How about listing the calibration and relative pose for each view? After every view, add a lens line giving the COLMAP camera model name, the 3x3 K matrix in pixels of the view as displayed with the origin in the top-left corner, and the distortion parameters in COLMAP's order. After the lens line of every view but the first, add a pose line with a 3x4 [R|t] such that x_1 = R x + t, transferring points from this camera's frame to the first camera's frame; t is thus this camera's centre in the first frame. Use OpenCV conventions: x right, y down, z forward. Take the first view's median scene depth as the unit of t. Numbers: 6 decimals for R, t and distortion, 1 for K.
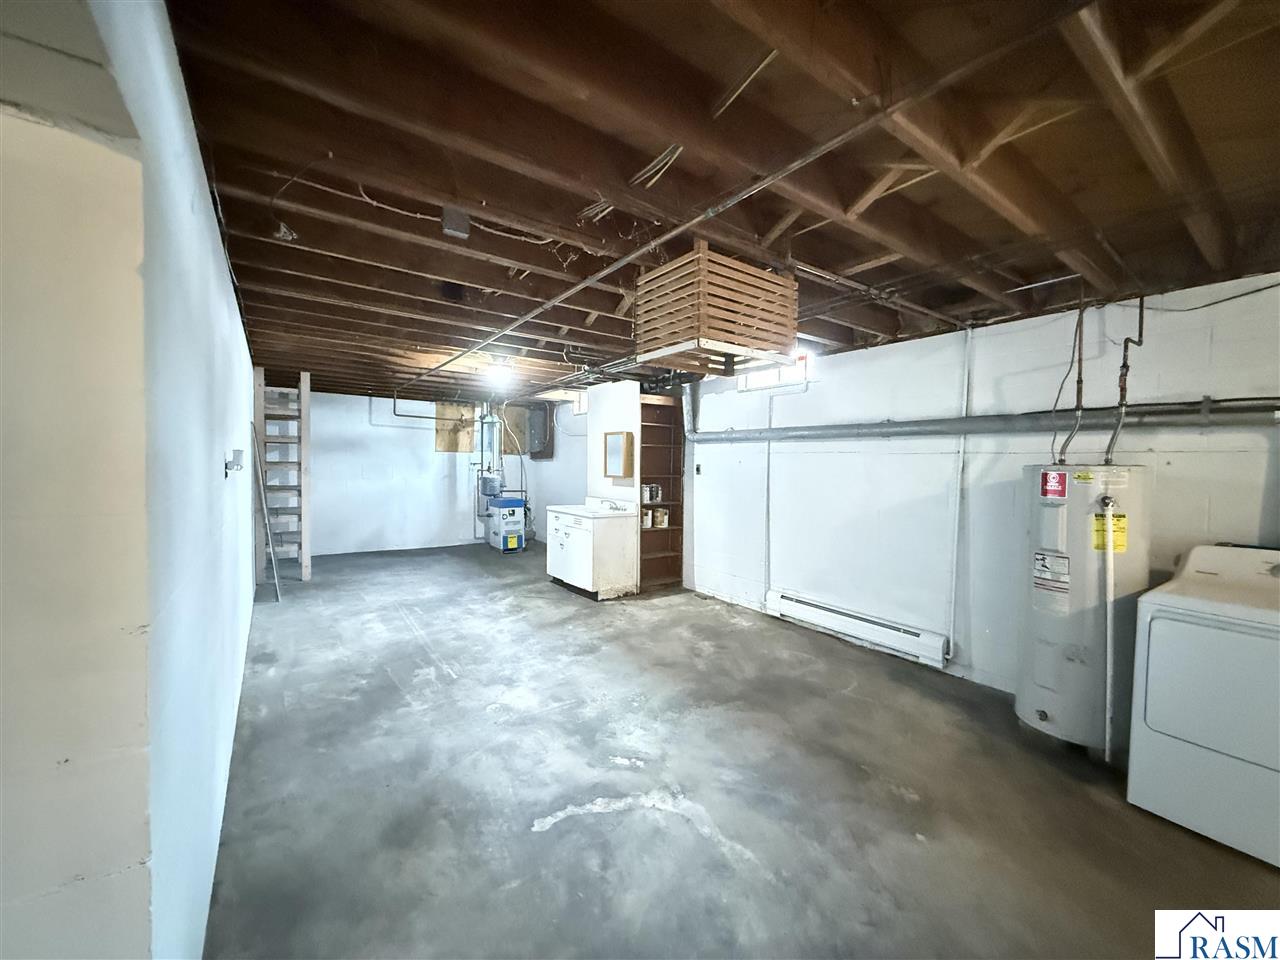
lens RADIAL K [[508.9, 0, 637.4], [0, 508.9, 480.9], [0, 0, 1]] dist [0.001241, -0.000300]
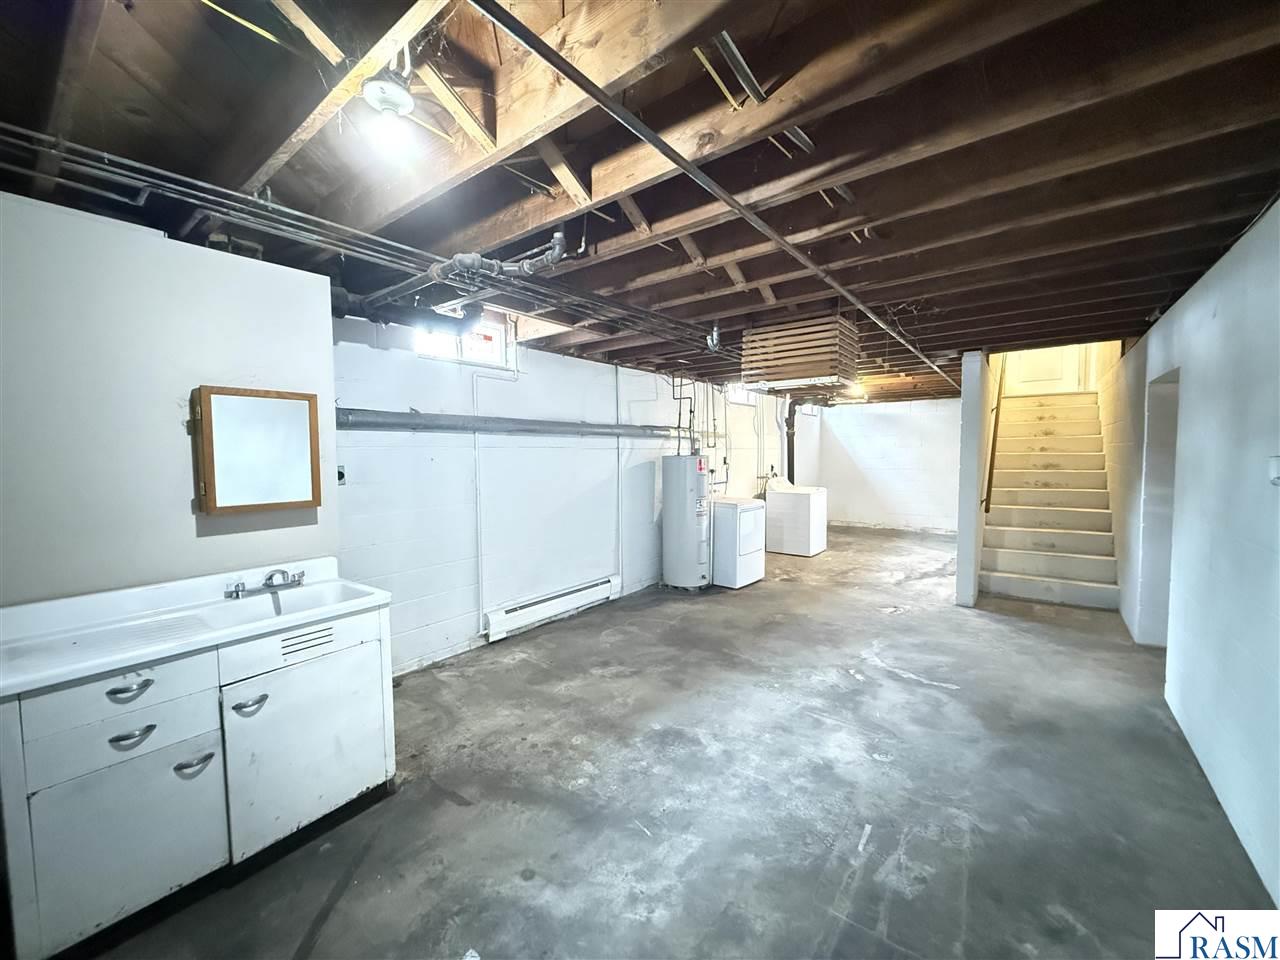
lens RADIAL K [[508.9, 0, 637.4], [0, 508.9, 480.9], [0, 0, 1]] dist [0.001241, -0.000300]
pose [[-0.291336, -0.066076, 0.954336, -0.806778], [0.037615, 0.996049, 0.080447, -0.078708], [-0.955881, 0.059334, -0.287699, 1.378310]]
